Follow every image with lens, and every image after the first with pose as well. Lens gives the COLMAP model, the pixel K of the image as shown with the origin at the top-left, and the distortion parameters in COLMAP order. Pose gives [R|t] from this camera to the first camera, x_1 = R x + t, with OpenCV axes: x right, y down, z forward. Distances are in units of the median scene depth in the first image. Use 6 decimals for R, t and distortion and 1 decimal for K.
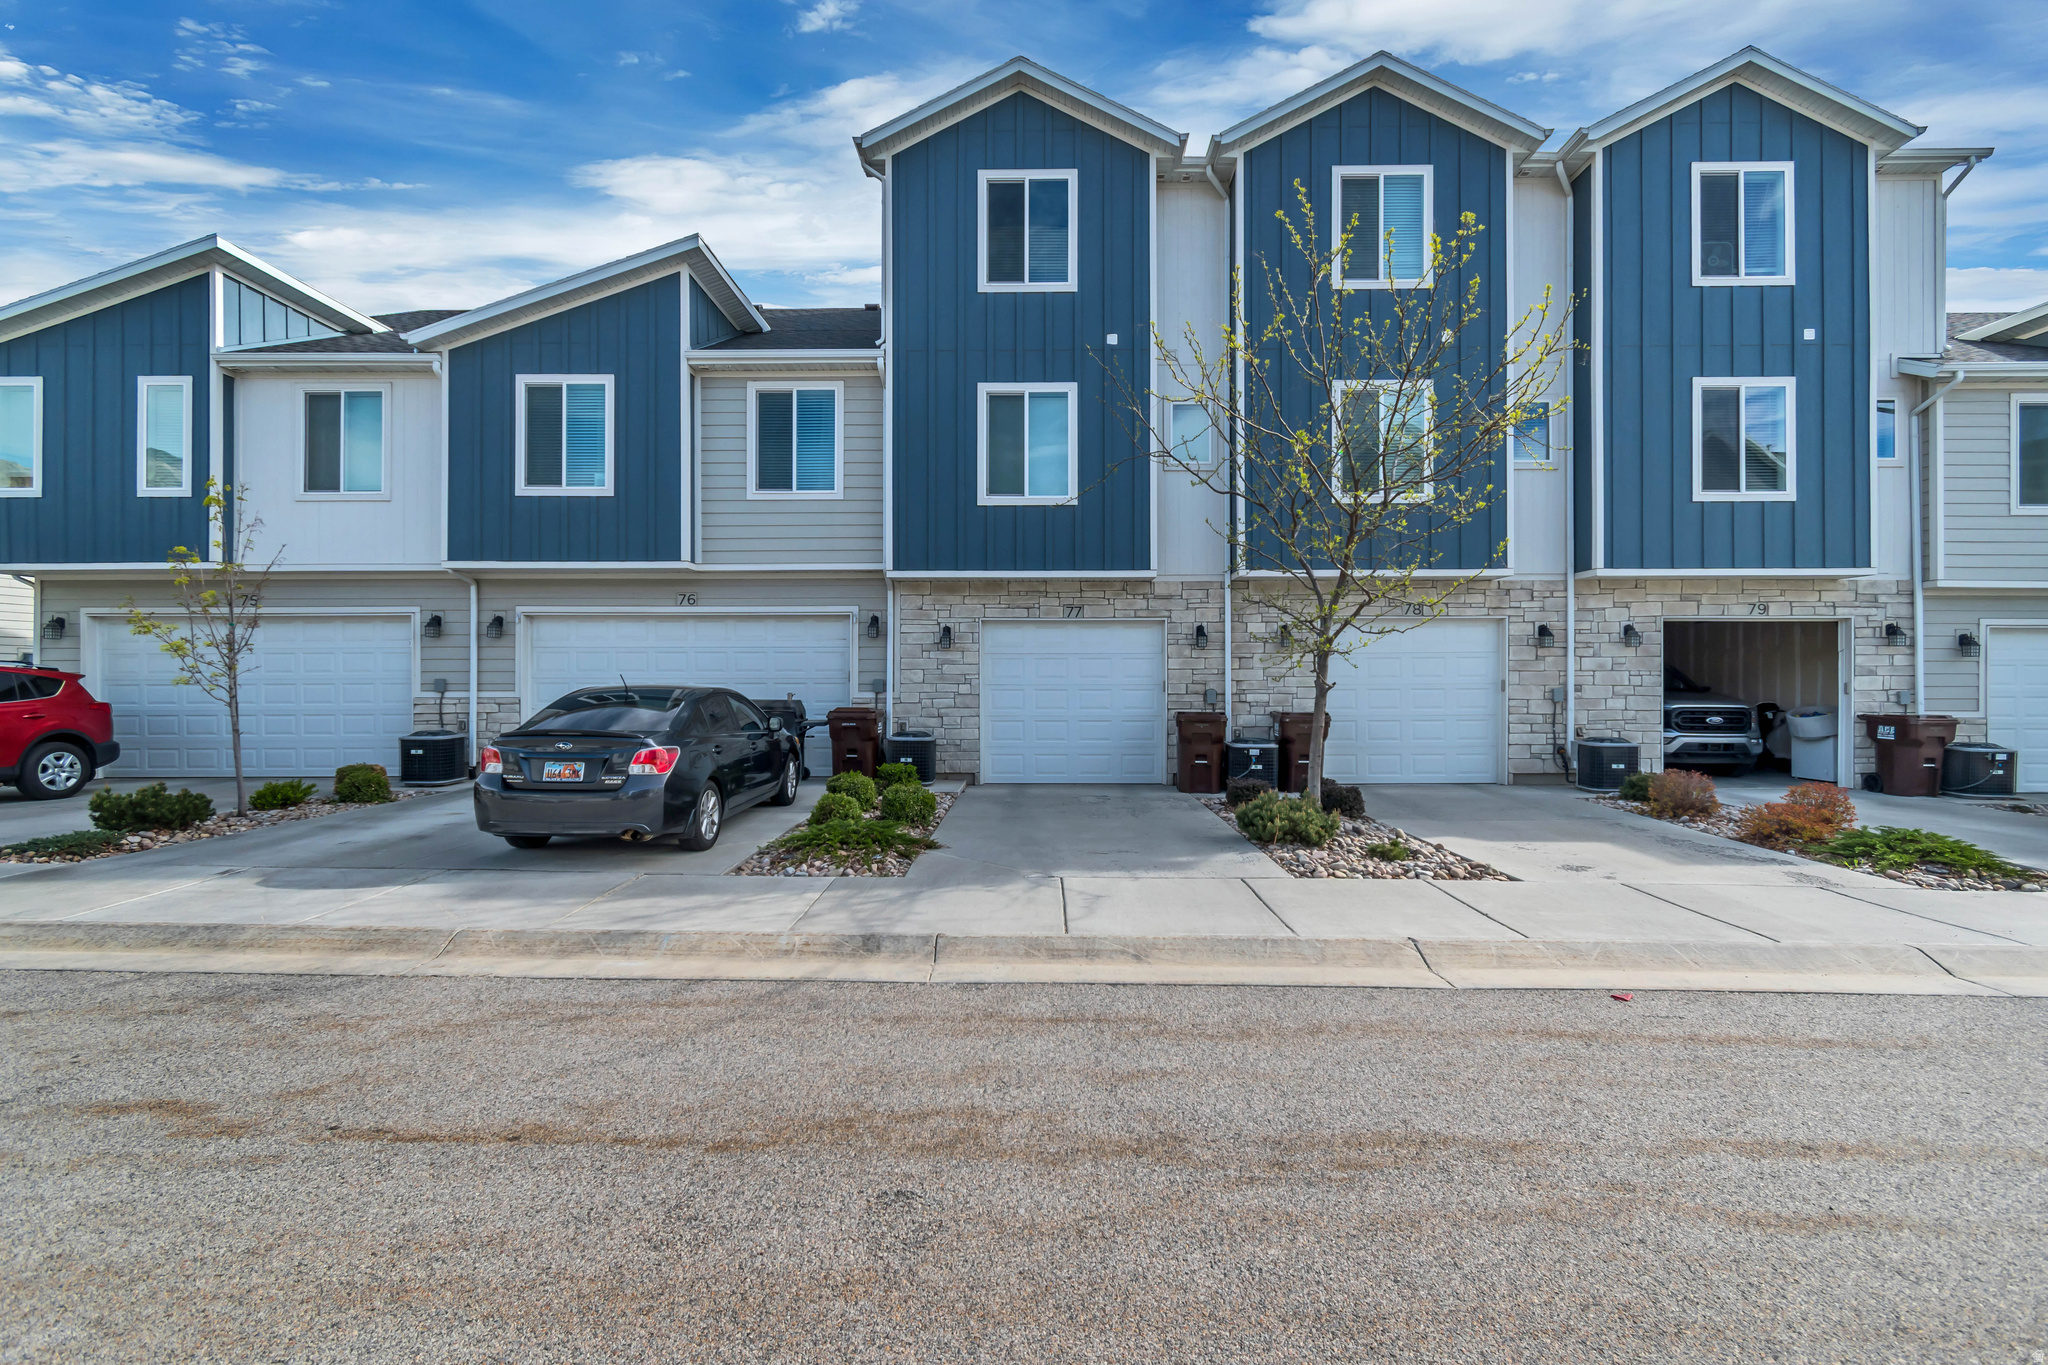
lens RADIAL K [[917.2, 0, 1024.0], [0, 917.2, 682.5], [0, 0, 1]] dist [-0.000108, 0.000668]
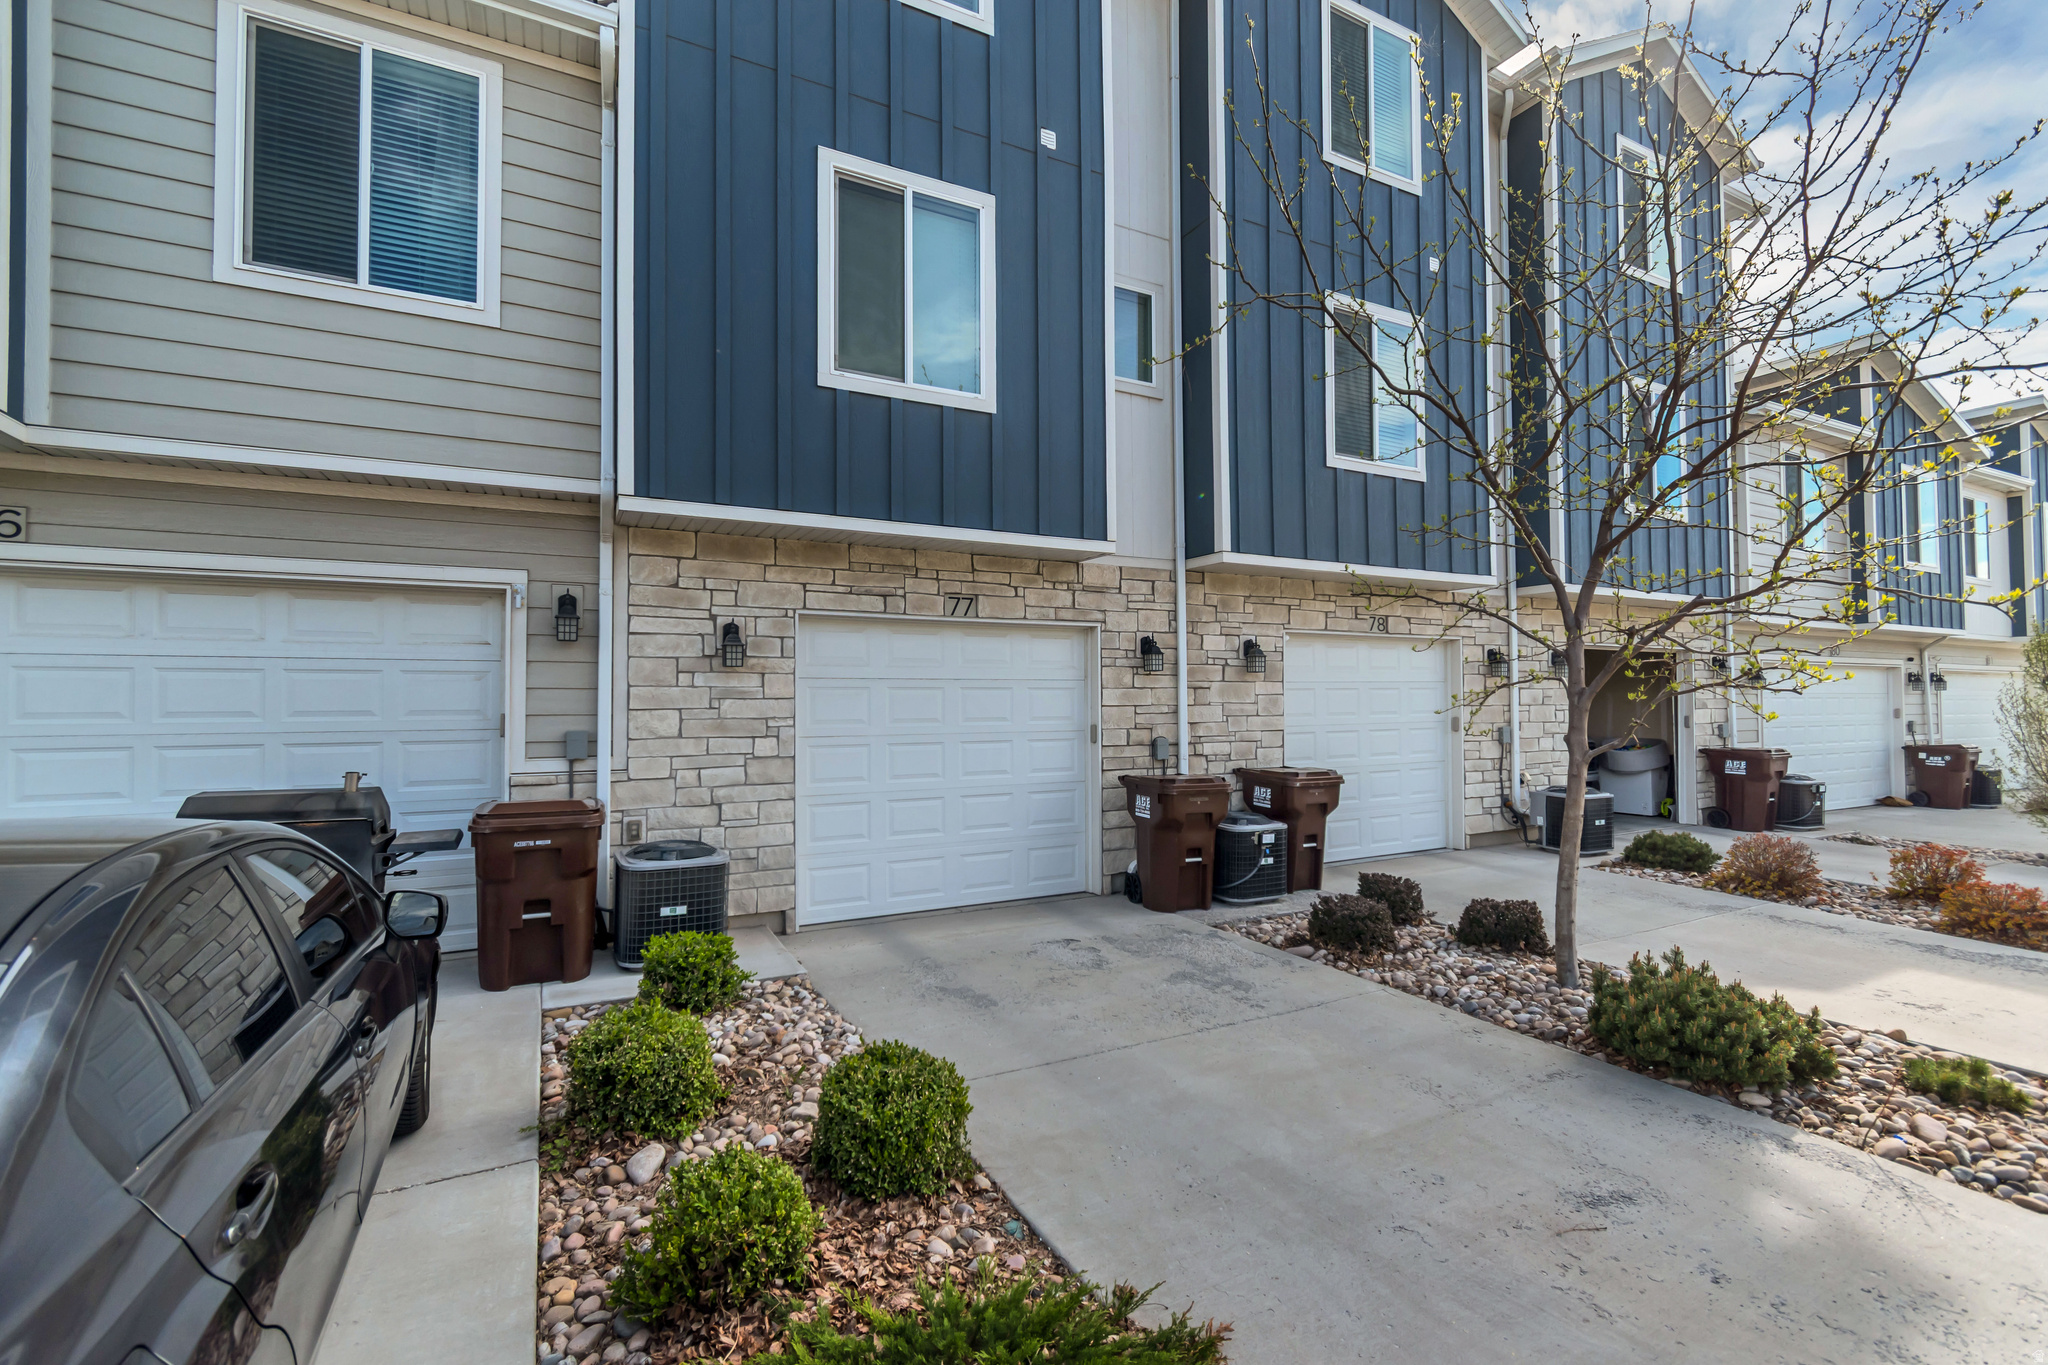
lens RADIAL K [[917.2, 0, 1024.0], [0, 917.2, 682.5], [0, 0, 1]] dist [-0.000108, 0.000668]
pose [[0.866902, 0.005994, 0.498443, -0.197376], [0.001864, 0.999882, -0.015265, -0.021195], [-0.498475, 0.014163, 0.866788, 0.493281]]
